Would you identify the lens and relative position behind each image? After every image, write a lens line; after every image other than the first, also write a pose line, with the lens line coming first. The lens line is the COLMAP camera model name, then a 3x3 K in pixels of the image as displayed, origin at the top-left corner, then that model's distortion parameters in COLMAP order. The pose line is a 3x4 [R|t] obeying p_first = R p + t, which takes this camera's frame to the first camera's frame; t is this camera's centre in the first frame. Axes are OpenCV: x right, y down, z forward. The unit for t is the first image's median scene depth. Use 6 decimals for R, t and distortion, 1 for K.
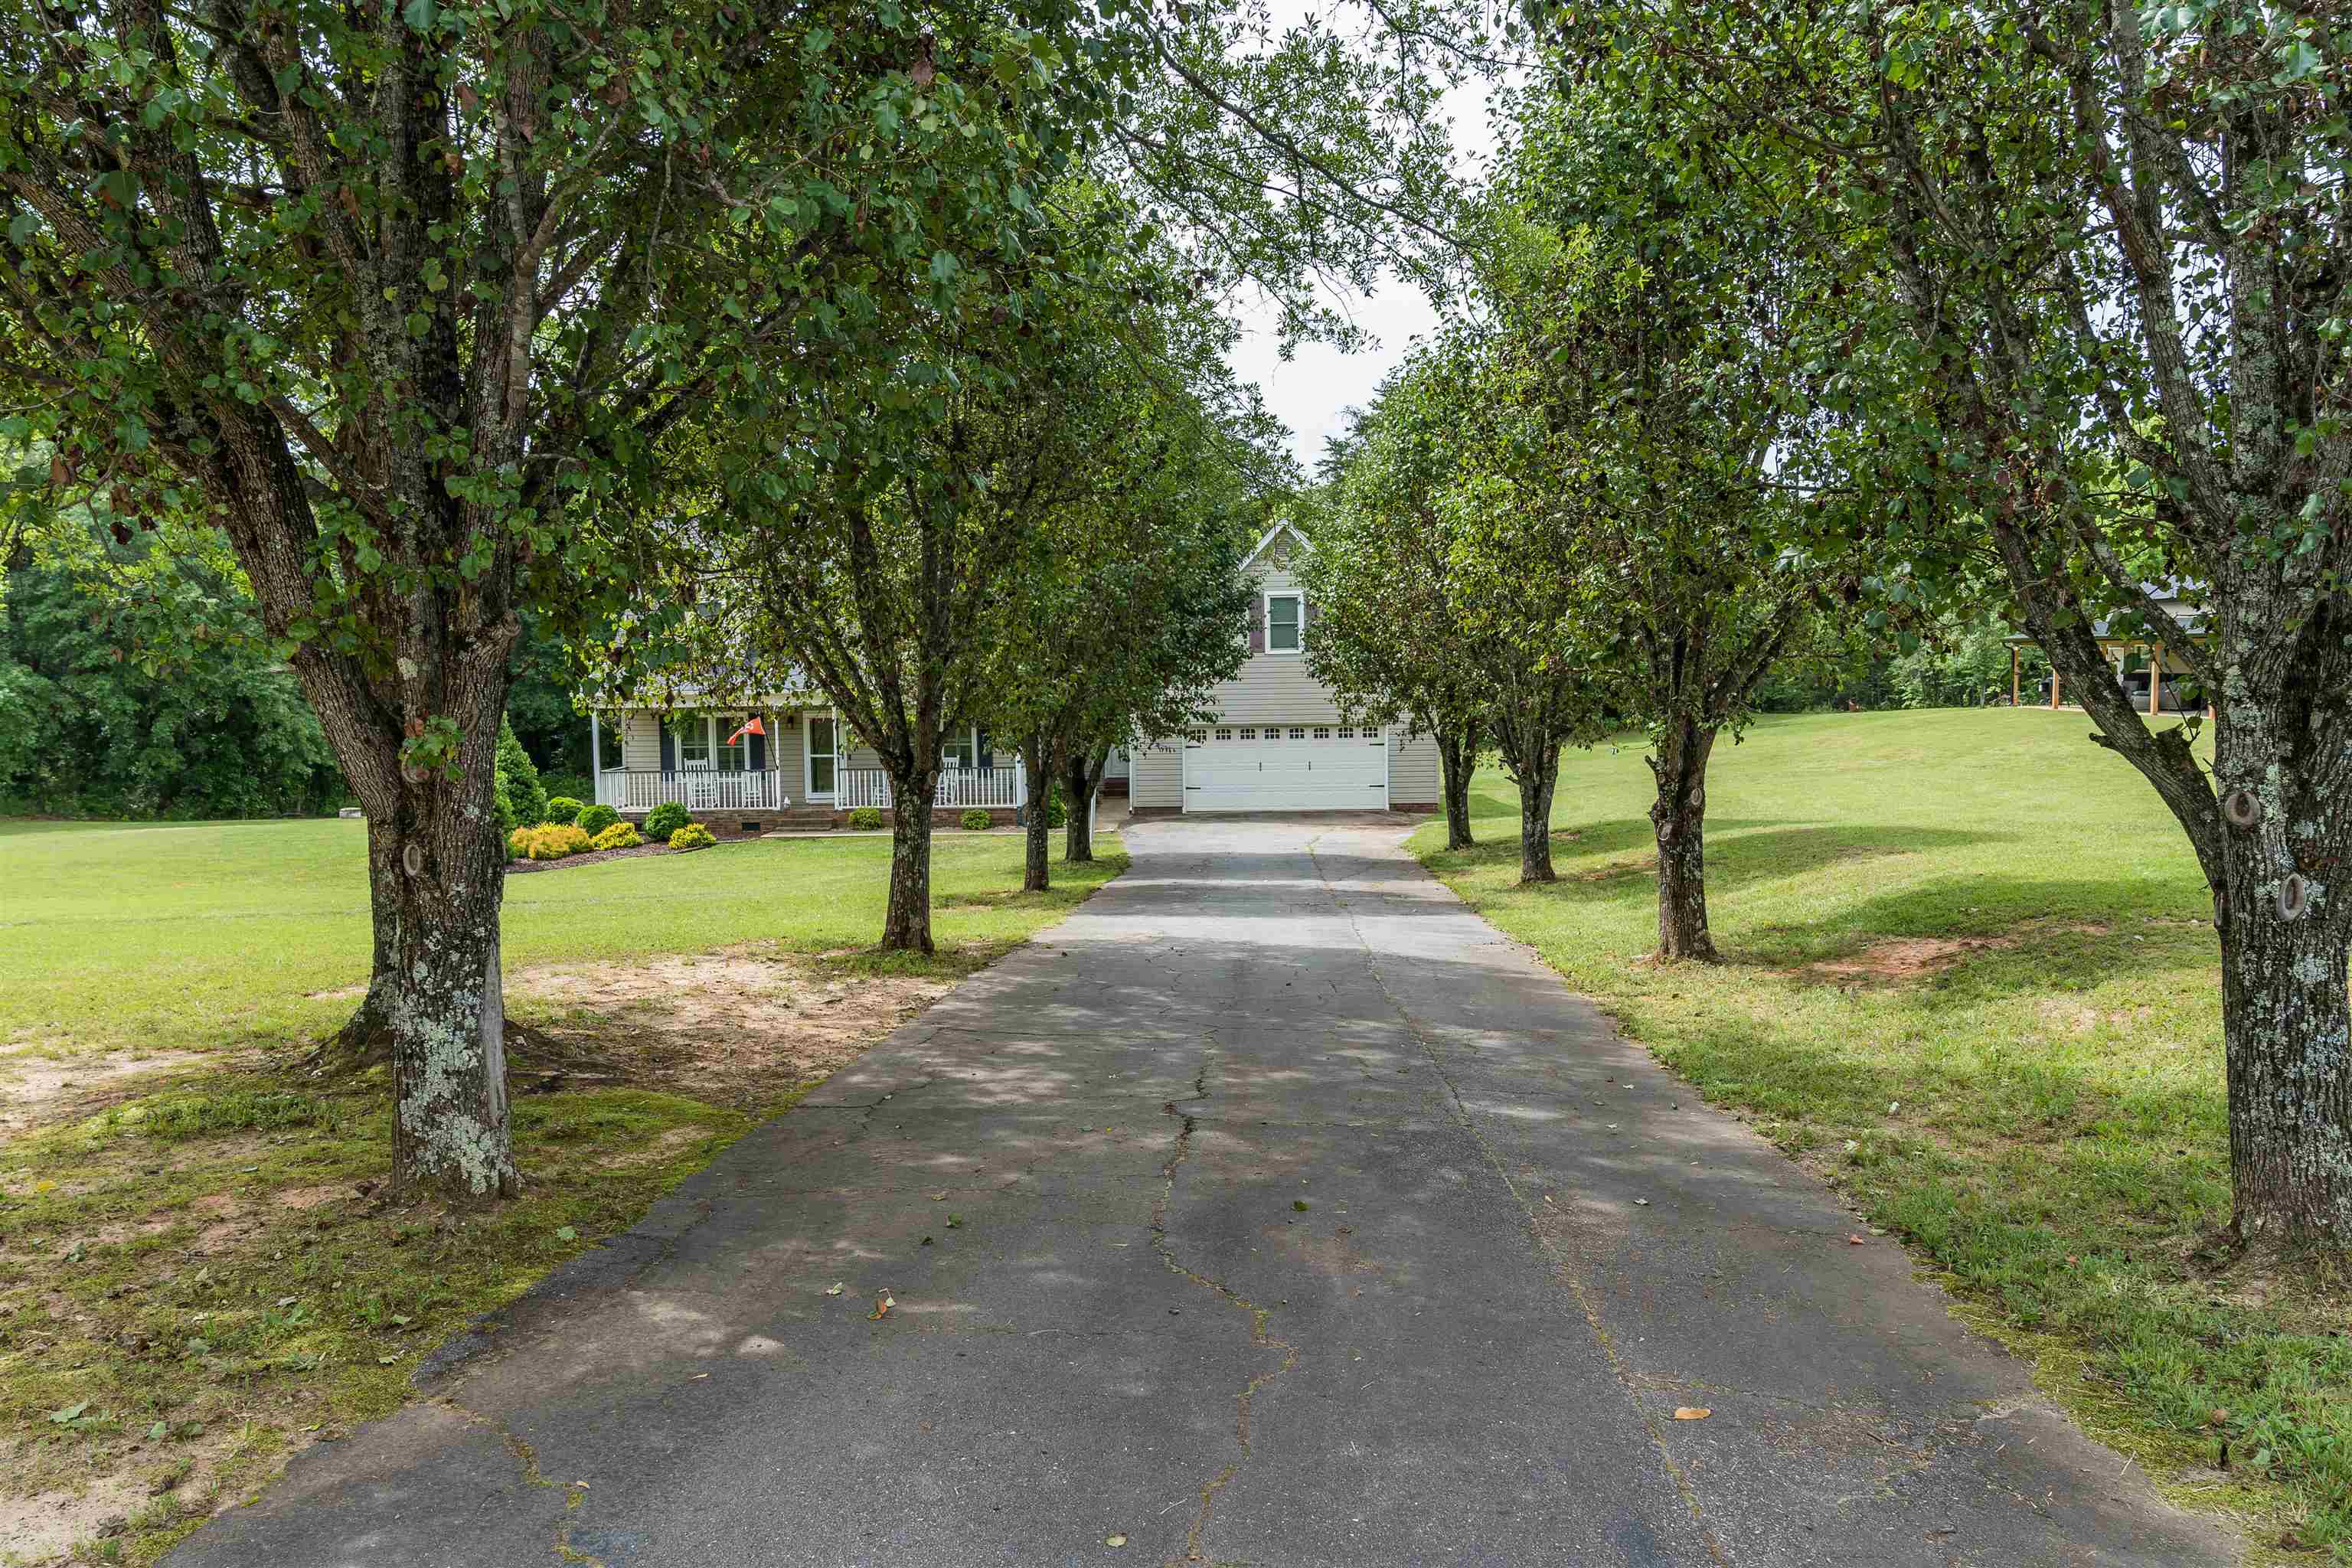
lens RADIAL K [[1603.0, 0, 1173.1], [0, 1603.0, 765.2], [0, 0, 1]] dist [-0.036249, 0.020096]
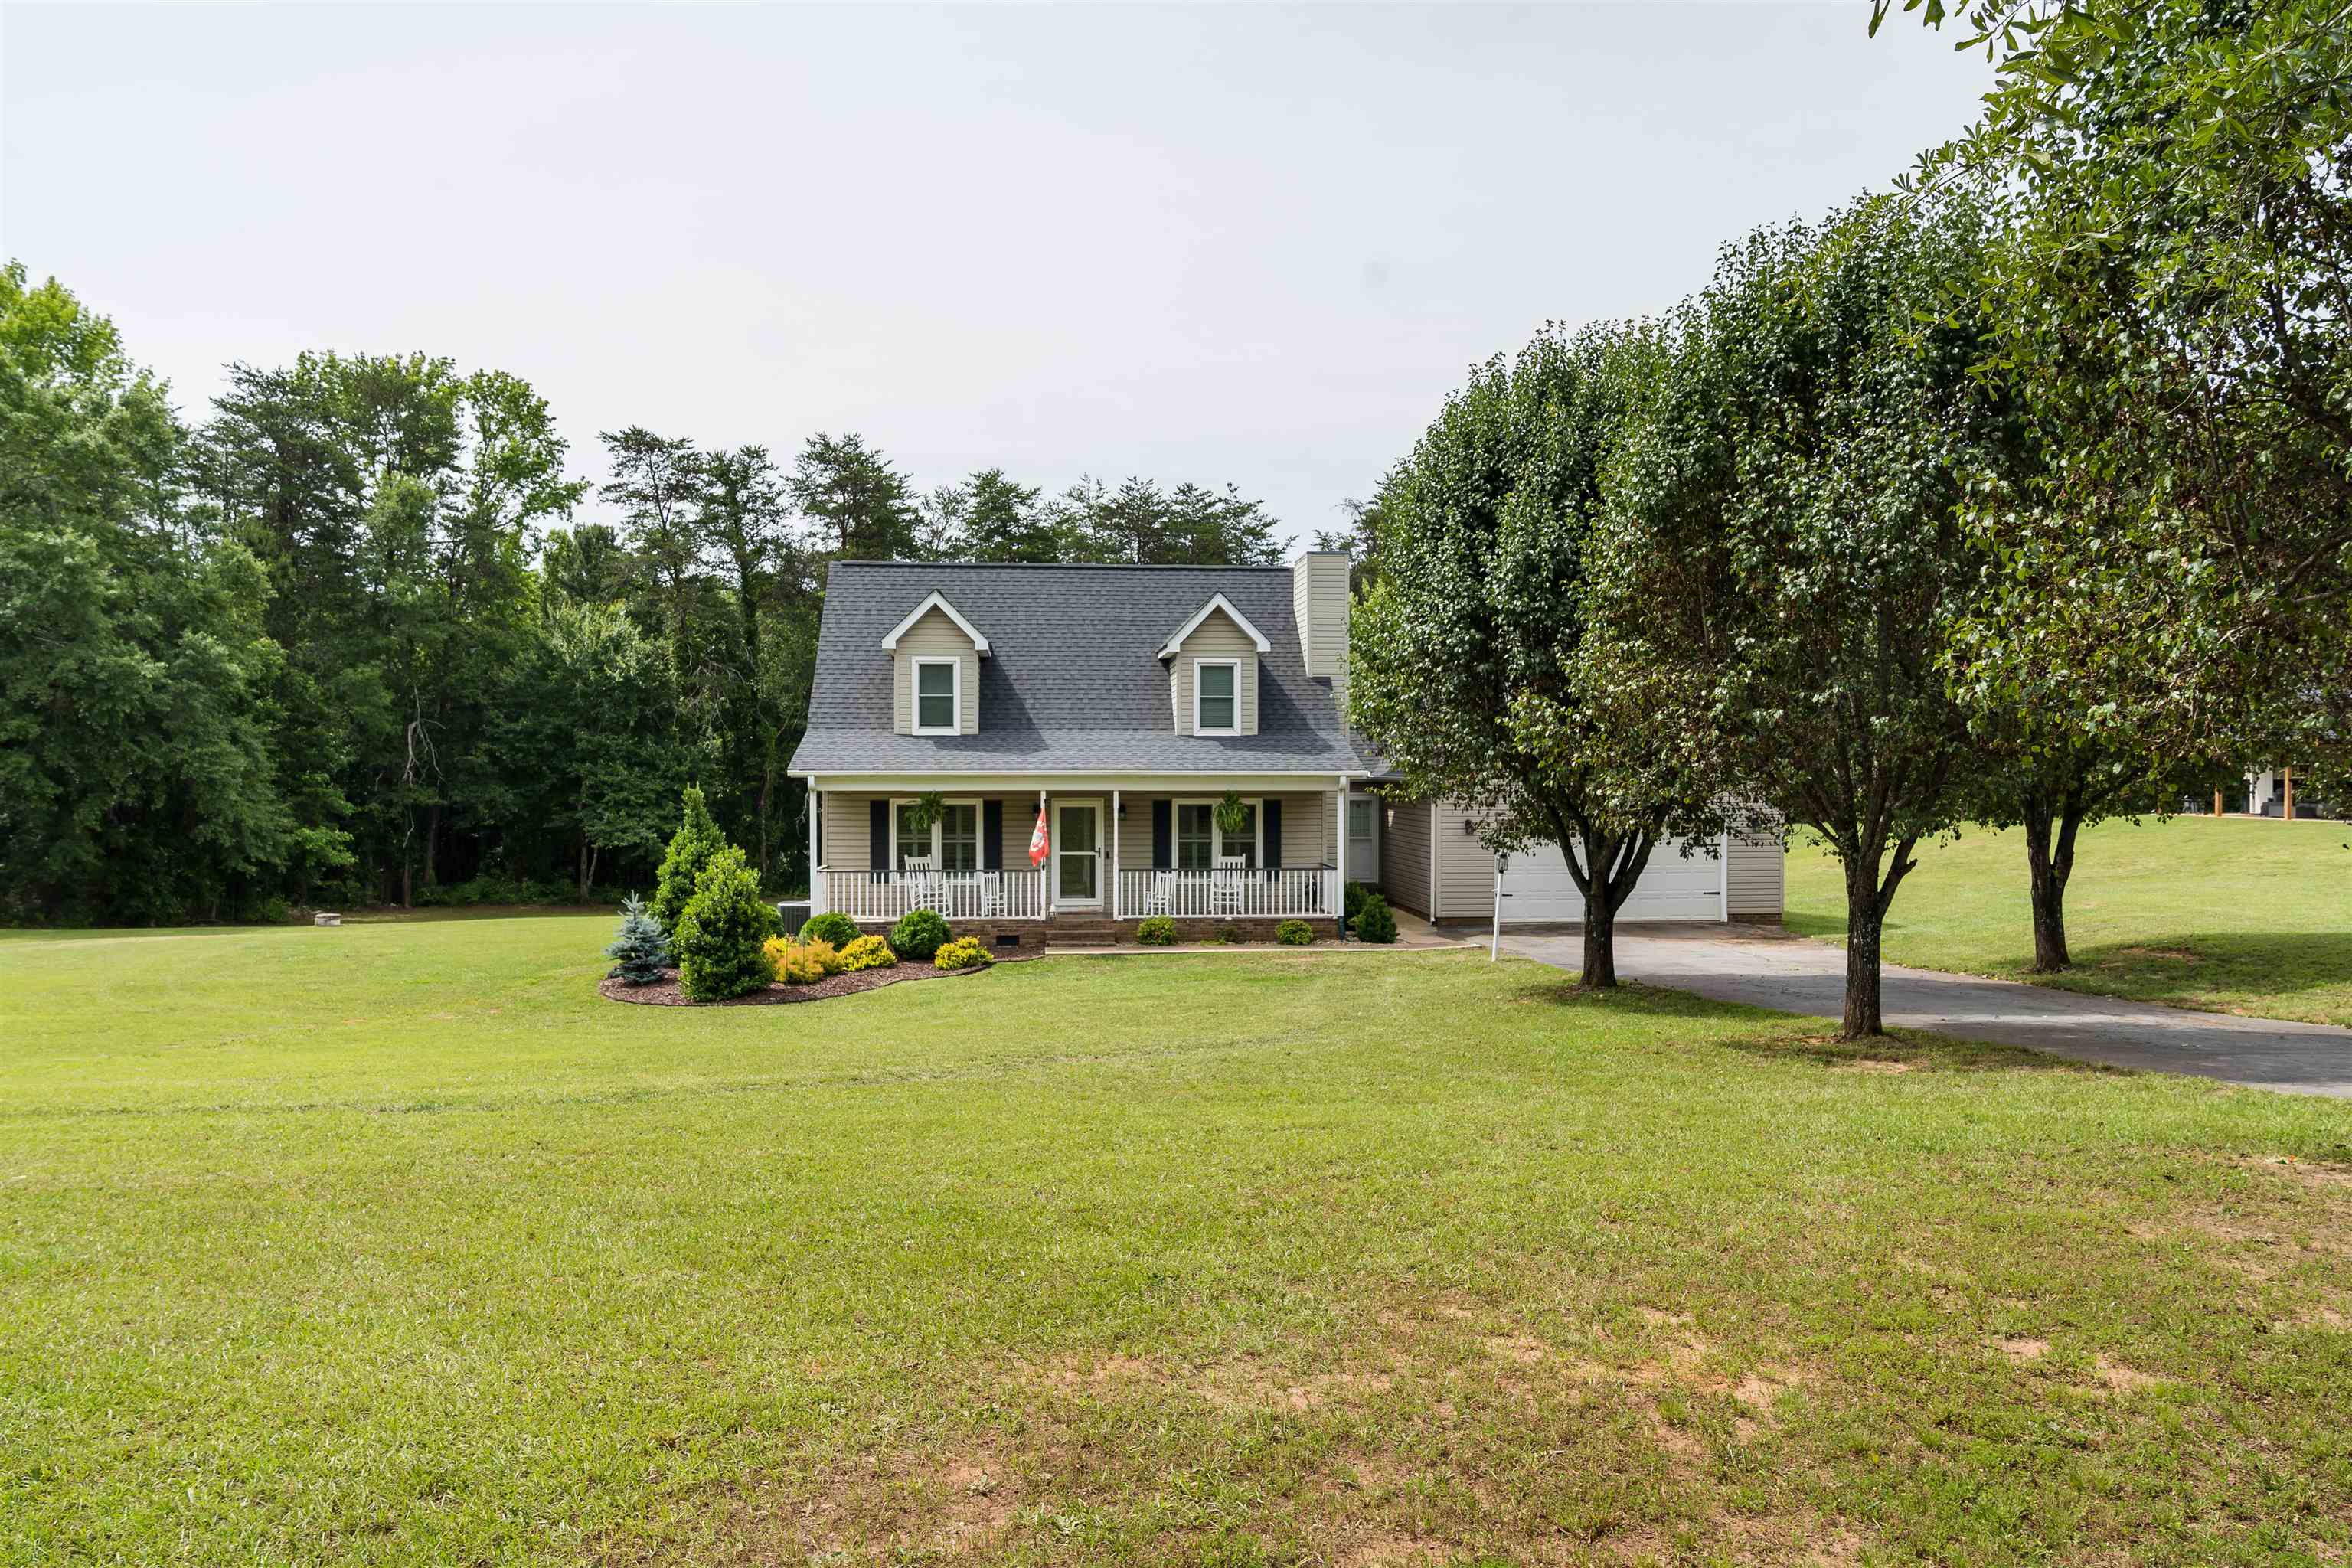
lens RADIAL K [[1603.0, 0, 1163.7], [0, 1603.0, 770.6], [0, 0, 1]] dist [-0.036249, 0.020096]
pose [[0.993427, 0.013000, 0.113731, -0.267599], [-0.005729, 0.997932, -0.064027, 0.003932], [-0.114328, 0.062954, 0.991446, 0.175365]]
